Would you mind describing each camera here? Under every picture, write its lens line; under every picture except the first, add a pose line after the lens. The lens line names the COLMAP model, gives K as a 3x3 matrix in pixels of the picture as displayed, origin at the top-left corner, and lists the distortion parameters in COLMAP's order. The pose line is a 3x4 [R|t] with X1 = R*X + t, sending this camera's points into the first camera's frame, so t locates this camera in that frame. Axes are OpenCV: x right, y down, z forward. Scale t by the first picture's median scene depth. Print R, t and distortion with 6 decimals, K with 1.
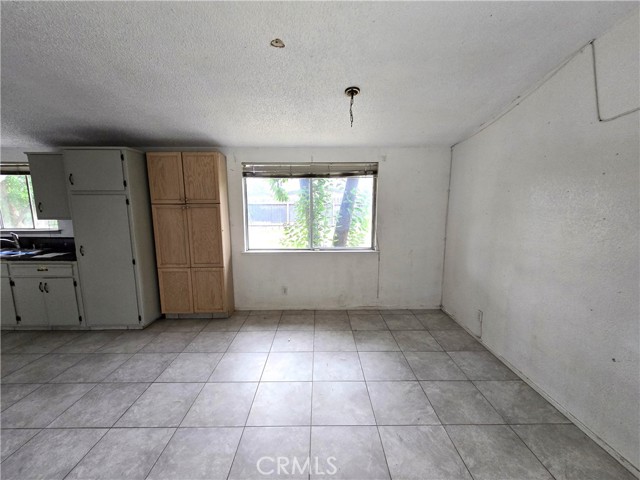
lens RADIAL K [[262.1, 0, 322.4], [0, 262.1, 243.8], [0, 0, 1]] dist [-0.002656, 0.000103]
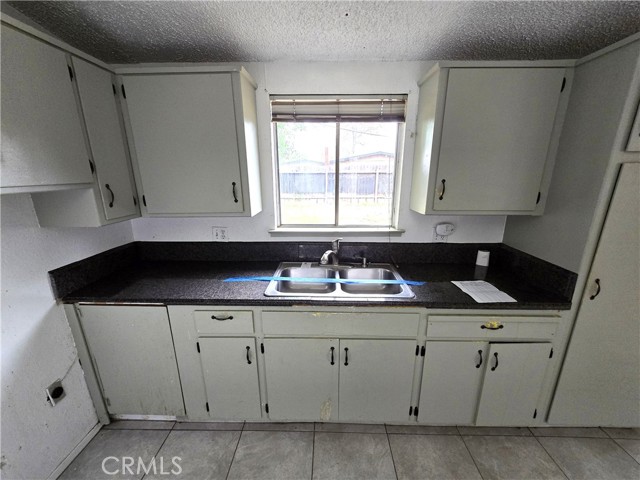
lens RADIAL K [[262.1, 0, 322.4], [0, 262.1, 243.8], [0, 0, 1]] dist [-0.002656, 0.000103]
pose [[0.999589, 0.003549, -0.028439, -1.236207], [-0.000209, 0.993182, 0.116570, -0.093282], [0.028659, -0.116516, 0.992775, 0.490806]]
